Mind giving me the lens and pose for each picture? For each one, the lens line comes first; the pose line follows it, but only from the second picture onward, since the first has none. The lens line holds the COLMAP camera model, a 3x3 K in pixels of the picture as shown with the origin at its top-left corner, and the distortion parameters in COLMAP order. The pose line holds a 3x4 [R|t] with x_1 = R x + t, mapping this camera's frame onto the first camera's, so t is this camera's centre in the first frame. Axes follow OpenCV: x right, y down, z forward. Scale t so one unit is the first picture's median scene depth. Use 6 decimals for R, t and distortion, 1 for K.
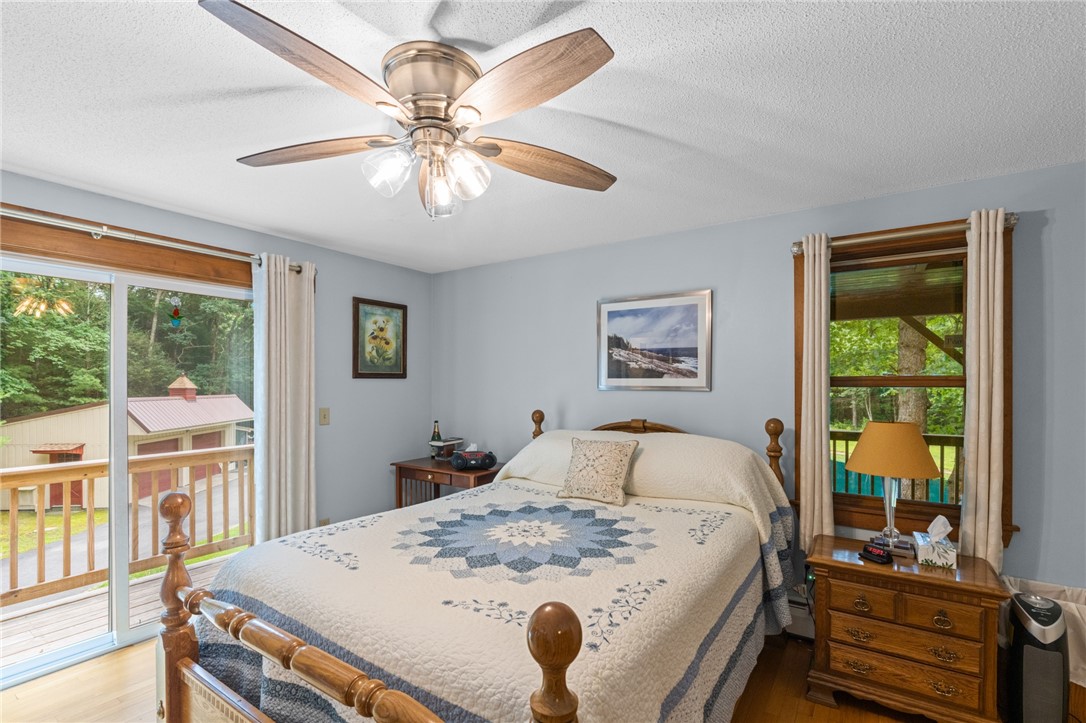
lens RADIAL K [[492.1, 0, 549.2], [0, 492.1, 382.3], [0, 0, 1]] dist [-0.012346, 0.003551]
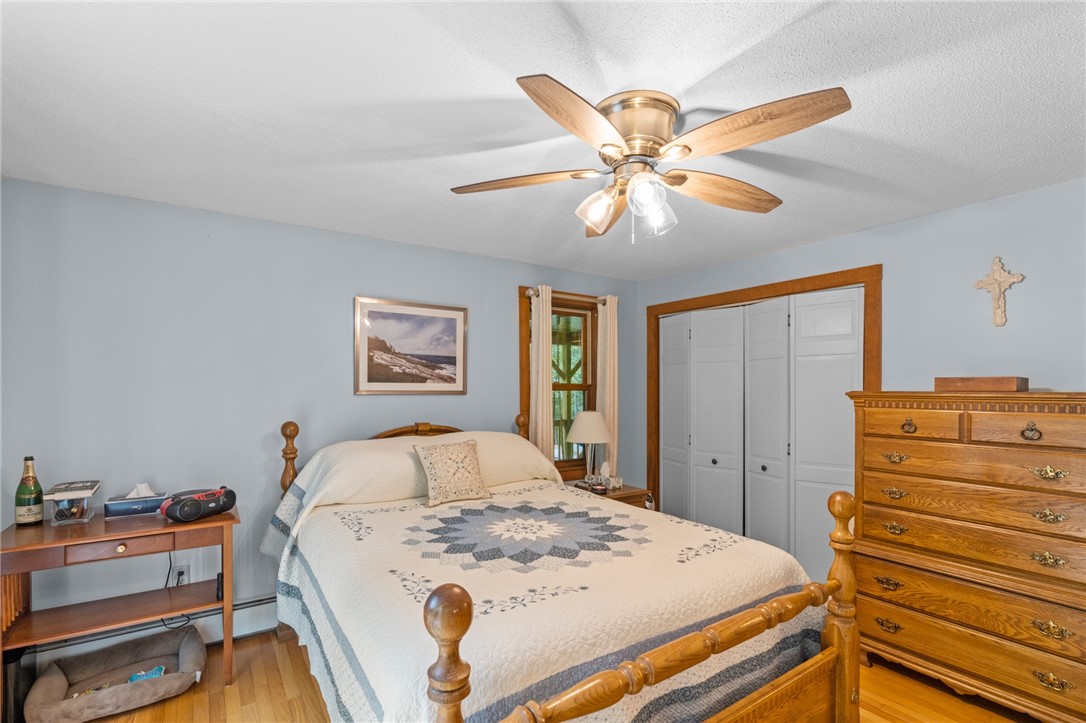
lens RADIAL K [[492.1, 0, 534.6], [0, 492.1, 389.7], [0, 0, 1]] dist [-0.012346, 0.003551]
pose [[0.395740, -0.004292, 0.918353, -0.664879], [-0.002891, 0.999978, 0.005920, -0.000986], [-0.918358, -0.004998, 0.395719, 0.371427]]
